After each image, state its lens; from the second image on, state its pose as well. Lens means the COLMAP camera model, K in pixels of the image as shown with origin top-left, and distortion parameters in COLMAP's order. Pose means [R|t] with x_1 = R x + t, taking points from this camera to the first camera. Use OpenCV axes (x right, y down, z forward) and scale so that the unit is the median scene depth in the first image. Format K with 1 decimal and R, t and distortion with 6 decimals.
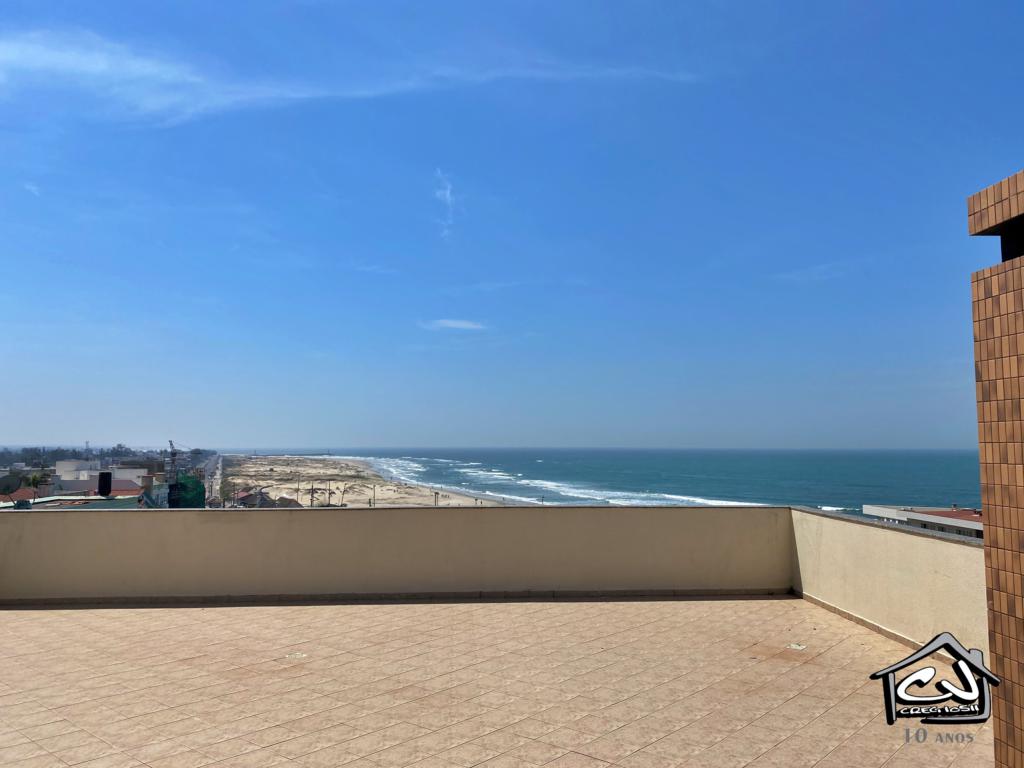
lens RADIAL K [[770.7, 0, 513.6], [0, 770.7, 382.8], [0, 0, 1]] dist [0.010416, 0.002551]
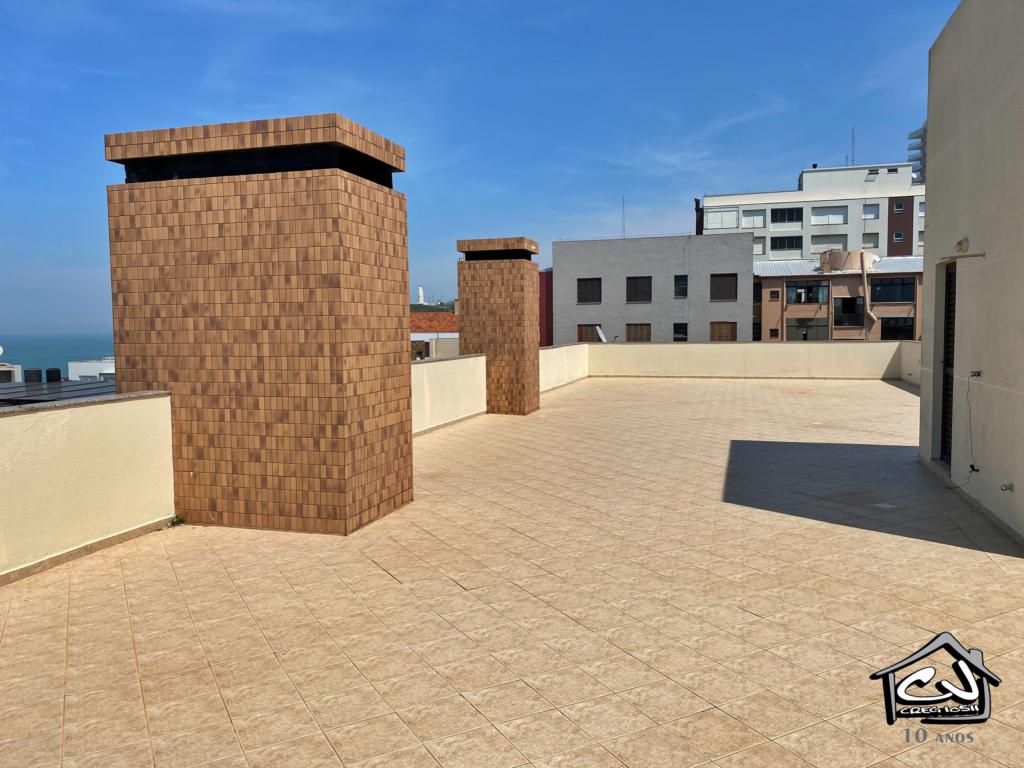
lens RADIAL K [[770.7, 0, 508.8], [0, 770.7, 383.0], [0, 0, 1]] dist [0.010416, 0.002551]
pose [[-0.932726, -0.016963, 0.360187, -0.228581], [-0.018602, 0.999826, -0.001085, 0.257671], [-0.360106, -0.007712, -0.932879, 2.288435]]
